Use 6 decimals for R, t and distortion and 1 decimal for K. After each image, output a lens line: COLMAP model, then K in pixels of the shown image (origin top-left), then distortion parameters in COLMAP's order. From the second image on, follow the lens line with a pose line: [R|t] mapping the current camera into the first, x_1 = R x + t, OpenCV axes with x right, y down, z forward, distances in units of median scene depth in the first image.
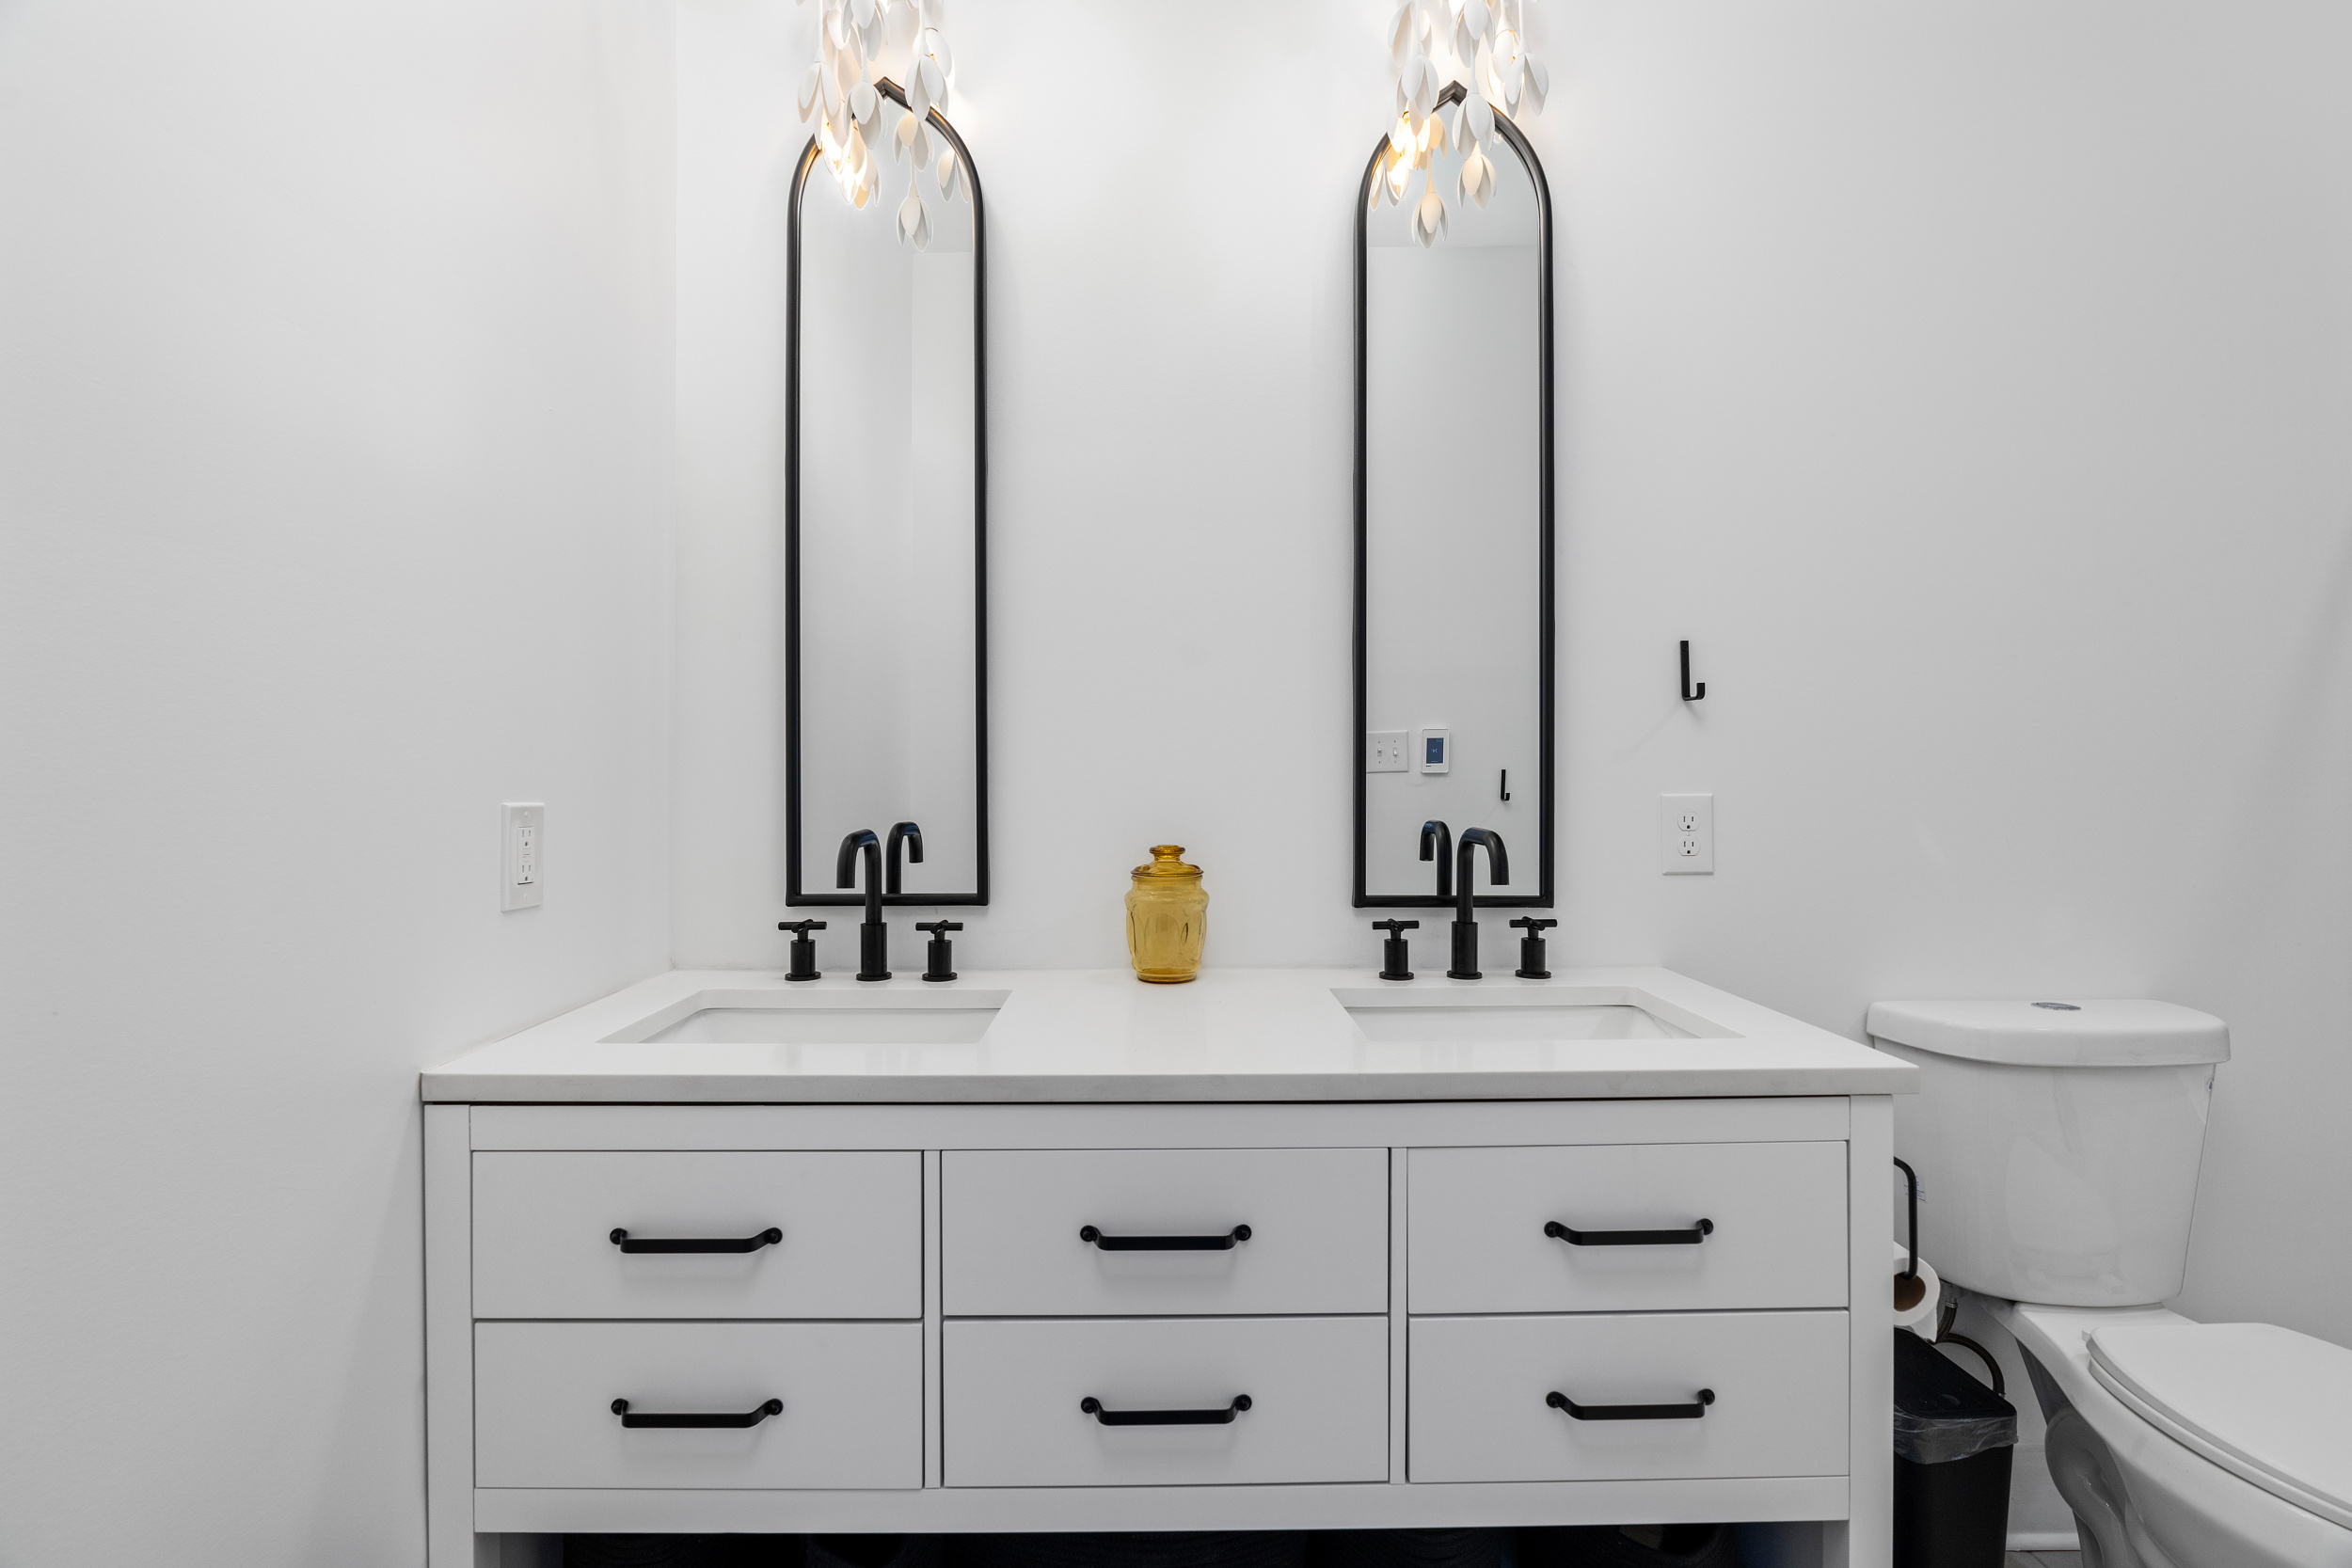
lens RADIAL K [[1082.9, 0, 1178.9], [0, 1082.9, 784.4], [0, 0, 1]] dist [-0.000267, -0.000006]
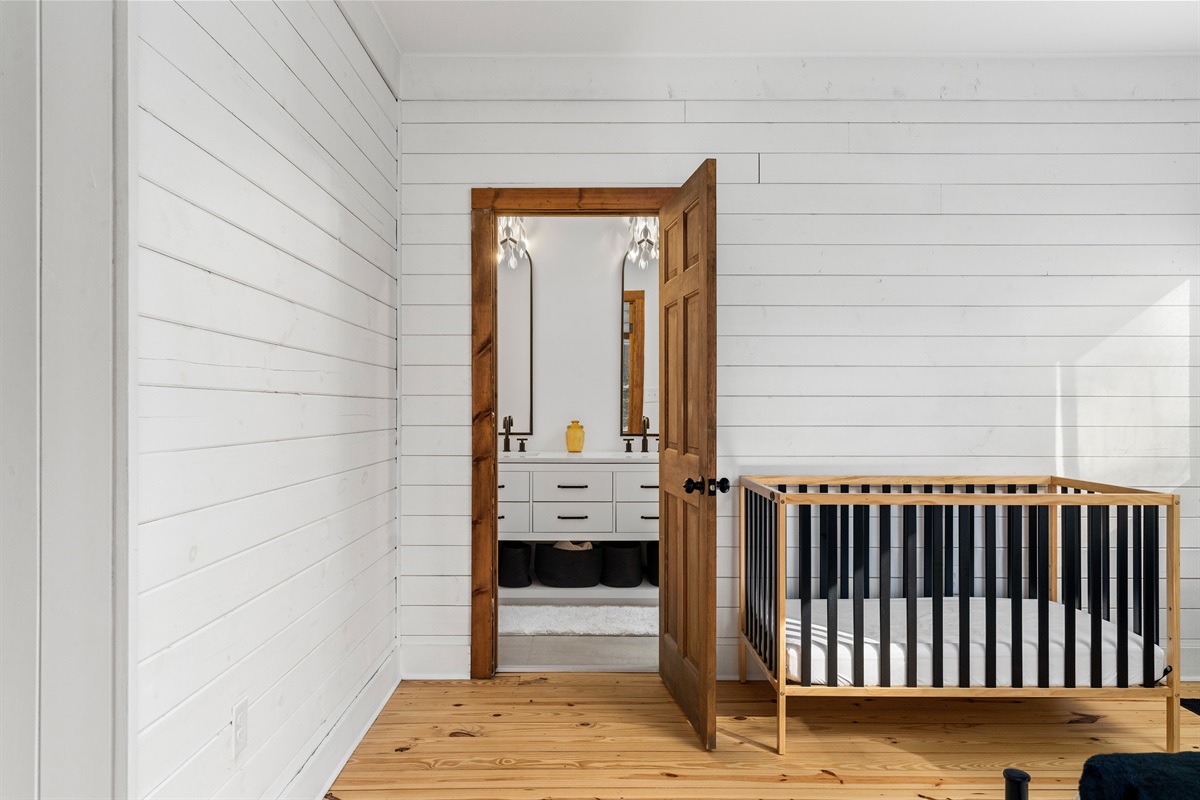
lens RADIAL K [[811.3, 0, 598.2], [0, 811.3, 410.4], [0, 0, 1]] dist [0.006750, 0.001537]
pose [[0.999987, 0.004086, -0.003209, 0.089760], [-0.004089, 0.999991, -0.000919, 0.017734], [0.003205, 0.000932, 0.999994, -2.195519]]
